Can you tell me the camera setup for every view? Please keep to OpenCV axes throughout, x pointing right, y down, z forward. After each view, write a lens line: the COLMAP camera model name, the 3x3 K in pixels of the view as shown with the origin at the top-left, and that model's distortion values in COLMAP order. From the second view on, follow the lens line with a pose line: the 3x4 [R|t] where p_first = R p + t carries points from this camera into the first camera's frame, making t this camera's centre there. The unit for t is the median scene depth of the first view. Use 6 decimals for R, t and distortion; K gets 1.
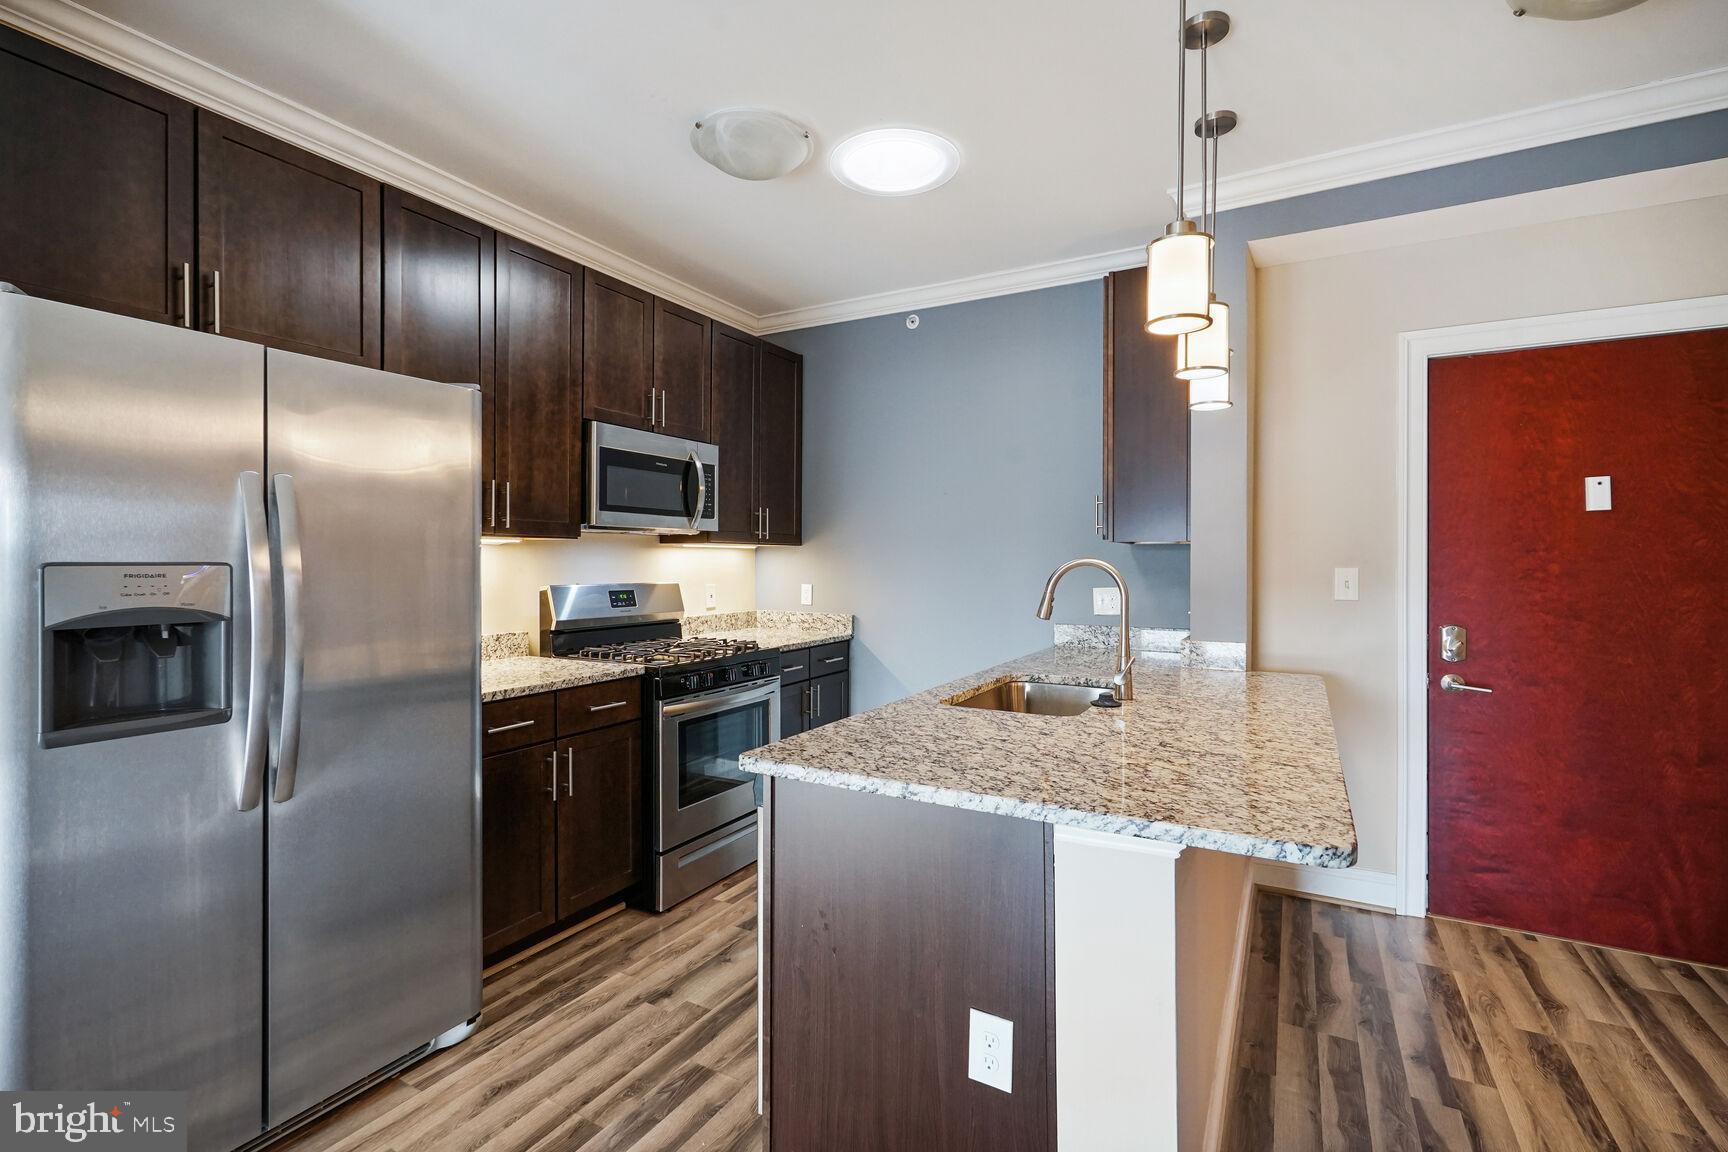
lens RADIAL K [[775.6, 0, 863.7], [0, 775.6, 561.5], [0, 0, 1]] dist [-0.001300, 0.000633]
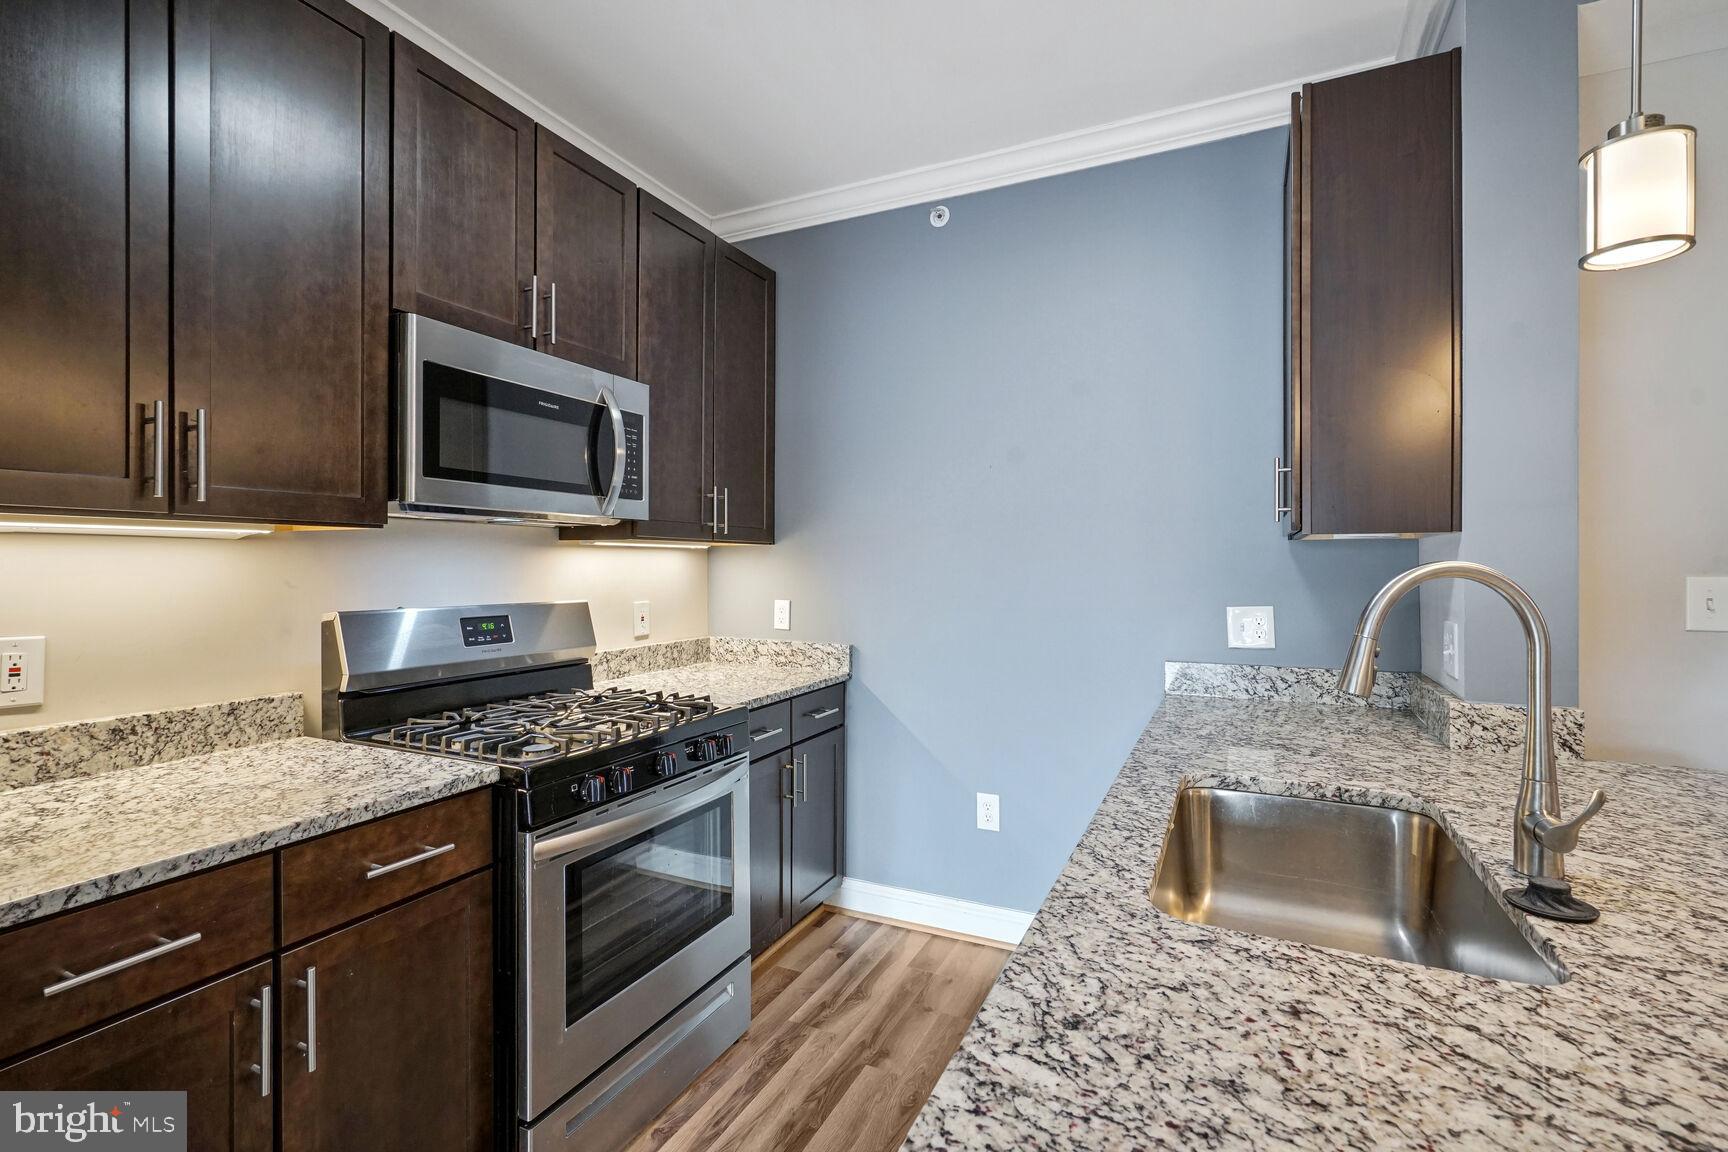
lens RADIAL K [[781.6, 0, 861.3], [0, 781.6, 565.3], [0, 0, 1]] dist [0.000825, 0.000951]
pose [[0.998357, -0.002290, 0.057259, -0.062133], [0.002362, 0.999997, -0.001185, -0.001322], [-0.057256, 0.001319, 0.998359, 0.428993]]
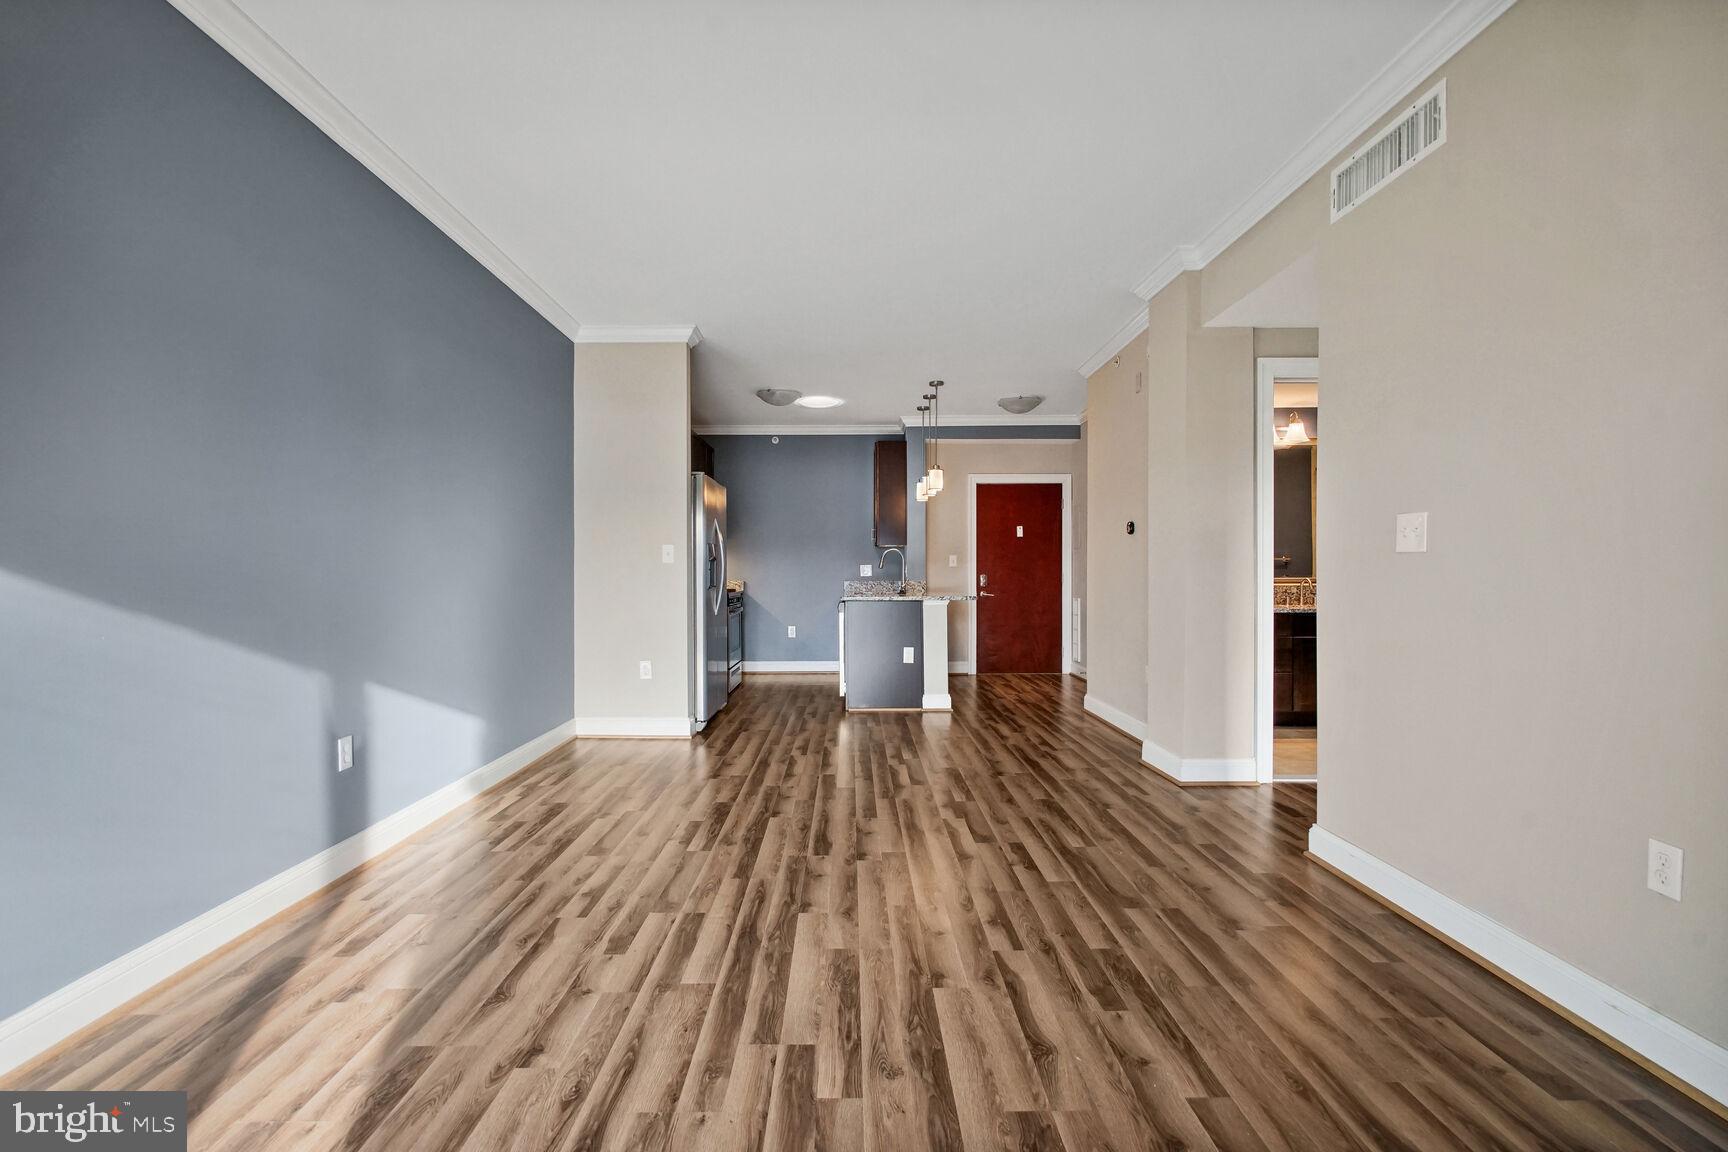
lens RADIAL K [[773.6, 0, 850.3], [0, 773.6, 583.8], [0, 0, 1]] dist [-0.001042, 0.000381]
pose [[0.873526, -0.011582, 0.486639, -1.058756], [0.005615, 0.999890, 0.013720, 0.069809], [-0.486745, -0.009252, 0.873495, -1.258278]]
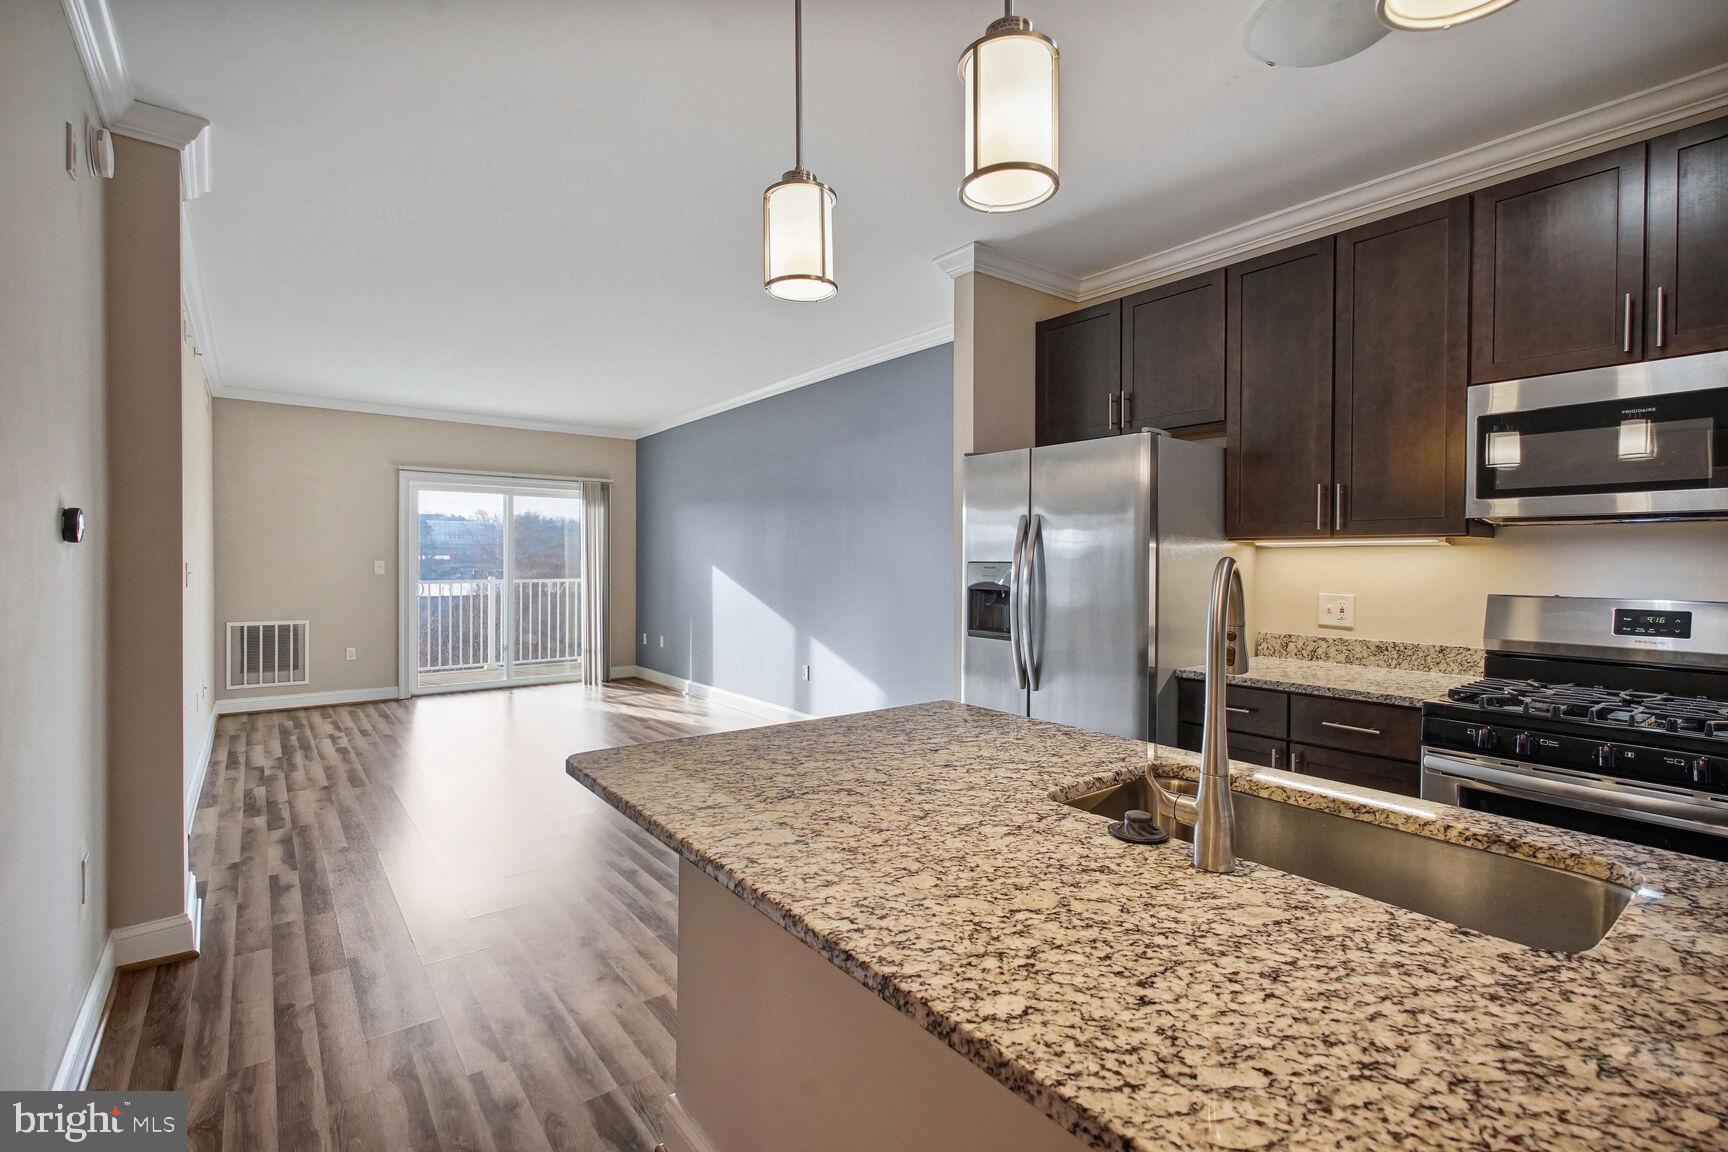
lens RADIAL K [[781.6, 0, 861.3], [0, 781.6, 565.3], [0, 0, 1]] dist [0.000825, 0.000951]
pose [[-0.391800, 0.003319, -0.920045, 0.626714], [-0.006179, 0.999961, 0.006238, -0.000479], [0.920030, 0.008129, -0.391764, 0.742765]]
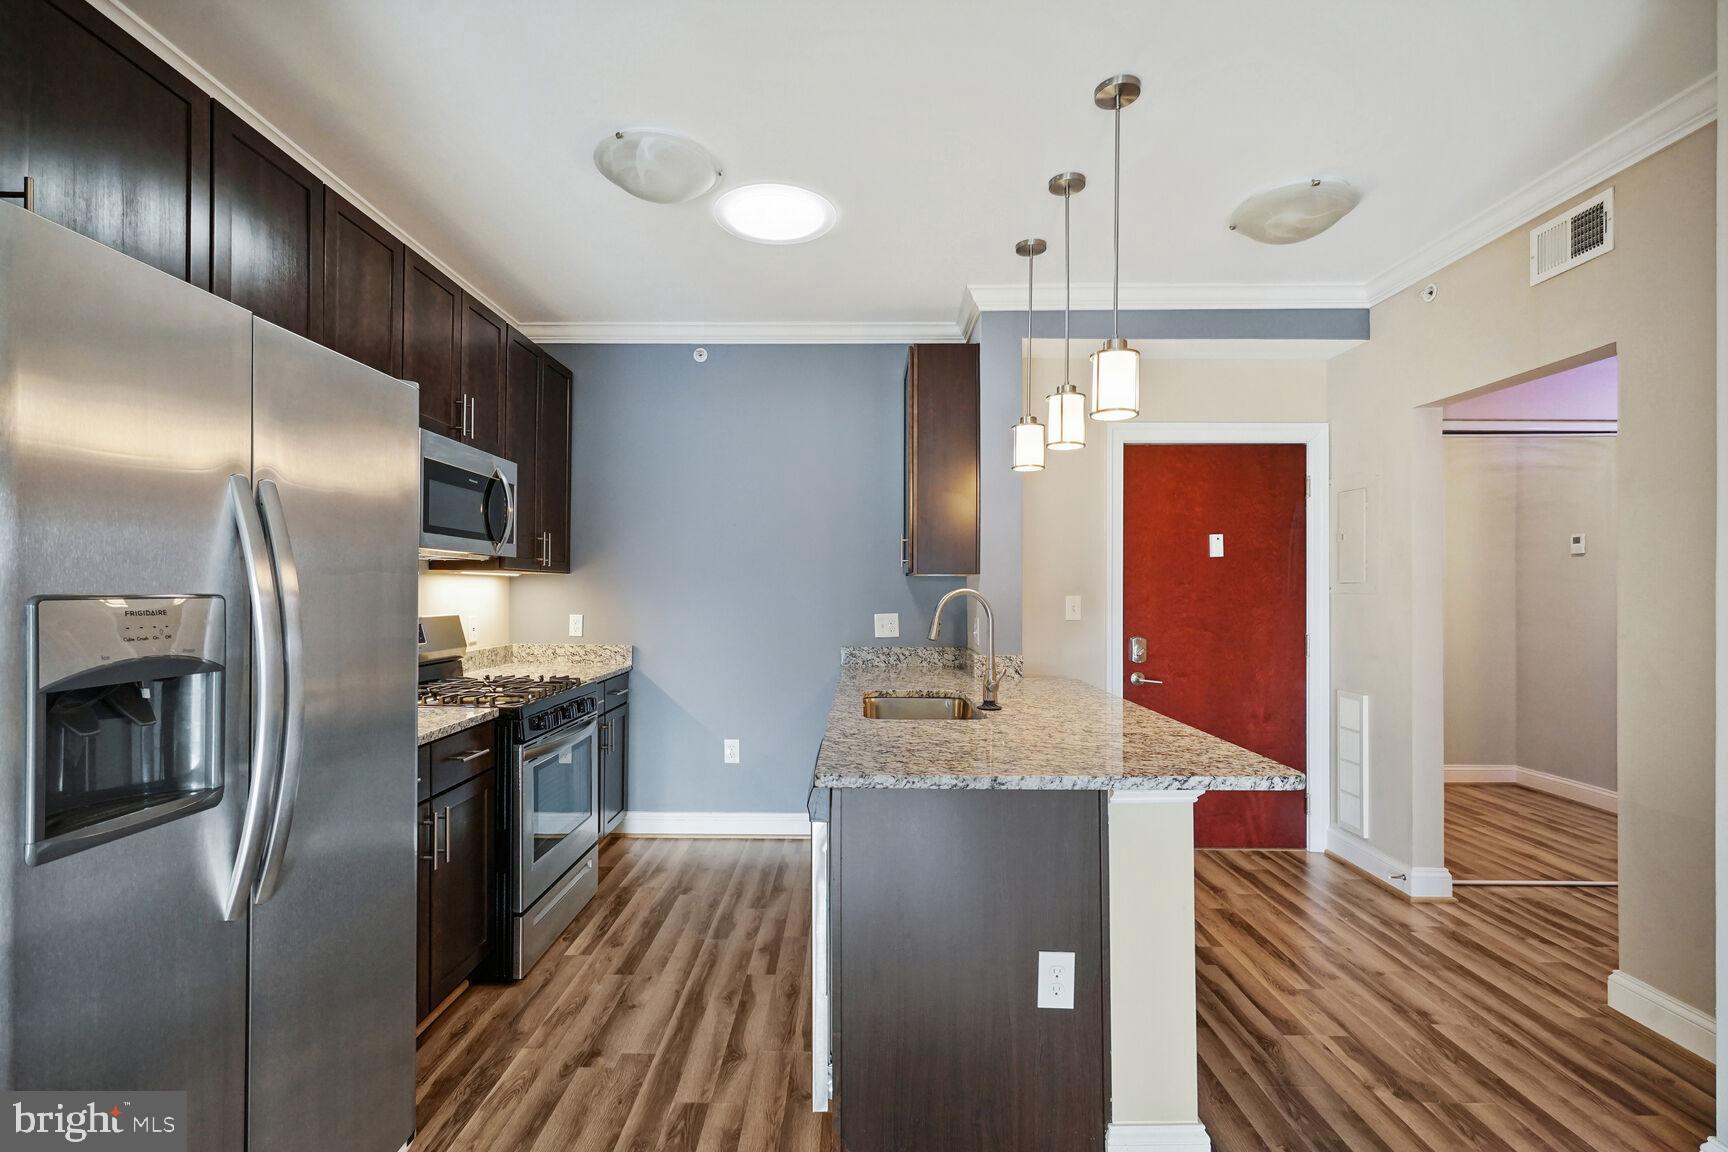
lens RADIAL K [[773.6, 0, 850.3], [0, 773.6, 583.8], [0, 0, 1]] dist [-0.001042, 0.000381]
pose [[0.878914, 0.004512, 0.476958, -0.334109], [-0.000984, 0.999970, -0.007647, -0.001832], [-0.476979, 0.006251, 0.878893, 0.022573]]
